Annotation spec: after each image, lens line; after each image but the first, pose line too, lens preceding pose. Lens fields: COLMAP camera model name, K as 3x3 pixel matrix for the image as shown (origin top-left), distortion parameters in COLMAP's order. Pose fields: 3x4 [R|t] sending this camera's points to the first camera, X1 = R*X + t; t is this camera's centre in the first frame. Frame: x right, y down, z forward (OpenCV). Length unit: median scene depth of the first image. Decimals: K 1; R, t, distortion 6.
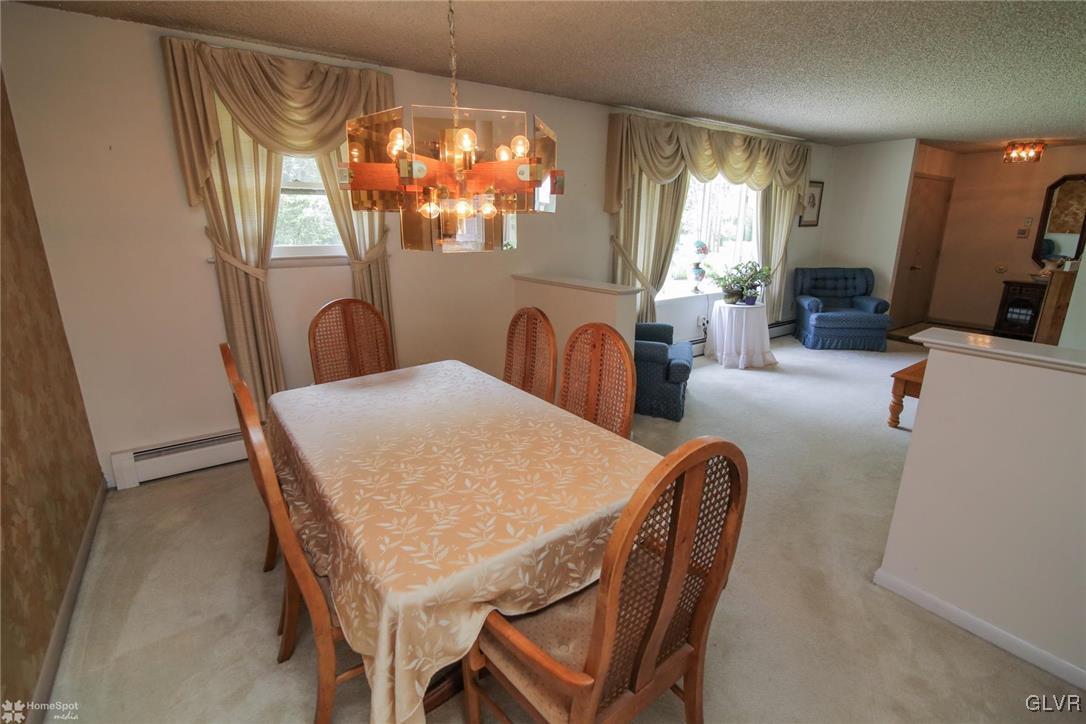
lens RADIAL K [[496.0, 0, 545.9], [0, 496.0, 358.7], [0, 0, 1]] dist [-0.020542, 0.001048]
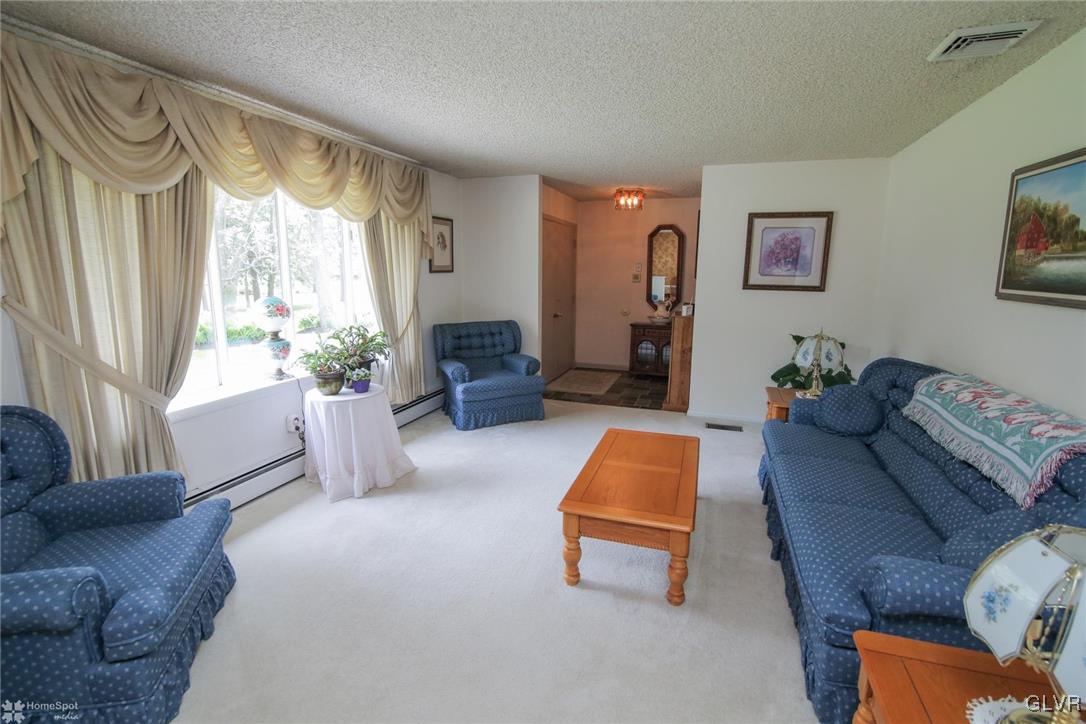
lens RADIAL K [[496.0, 0, 546.2], [0, 496.0, 358.6], [0, 0, 1]] dist [-0.020542, 0.001048]
pose [[0.811738, -0.097748, 0.575783, 0.222295], [0.148132, 0.988114, -0.041090, -0.082985], [-0.564923, 0.118647, 0.816569, 0.302746]]
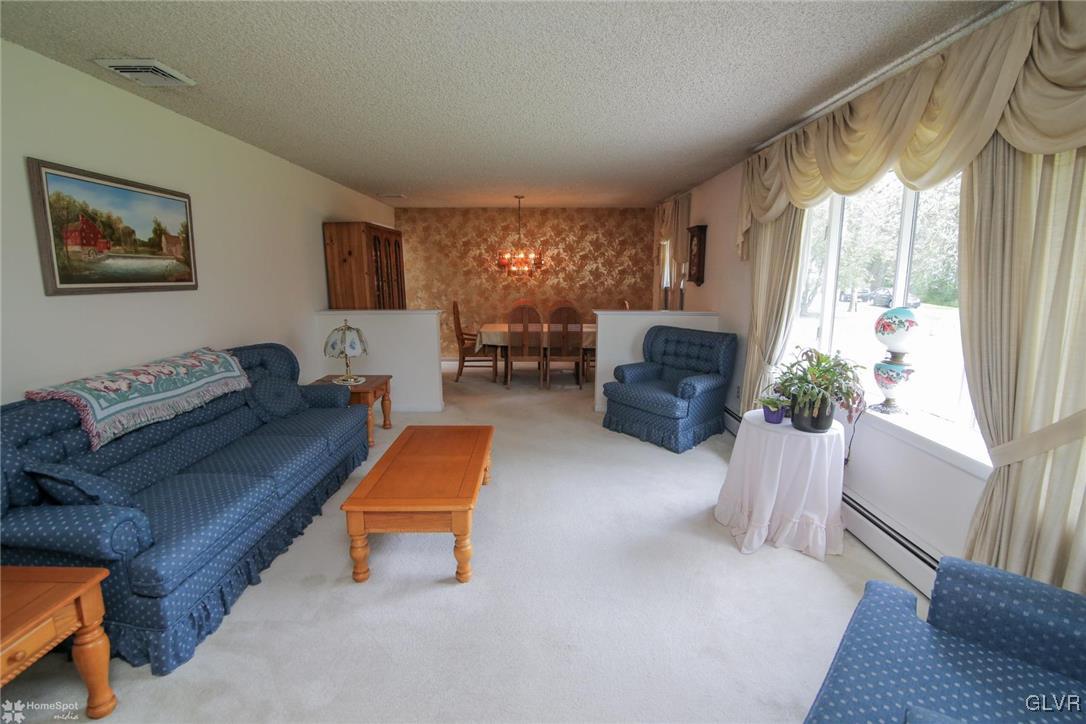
lens RADIAL K [[496.0, 0, 545.0], [0, 496.0, 370.0], [0, 0, 1]] dist [-0.020542, 0.001048]
pose [[-0.576706, 0.155554, -0.802006, 0.874612], [-0.221641, 0.915094, 0.336865, -0.259220], [0.786312, 0.372029, -0.493263, 0.949468]]
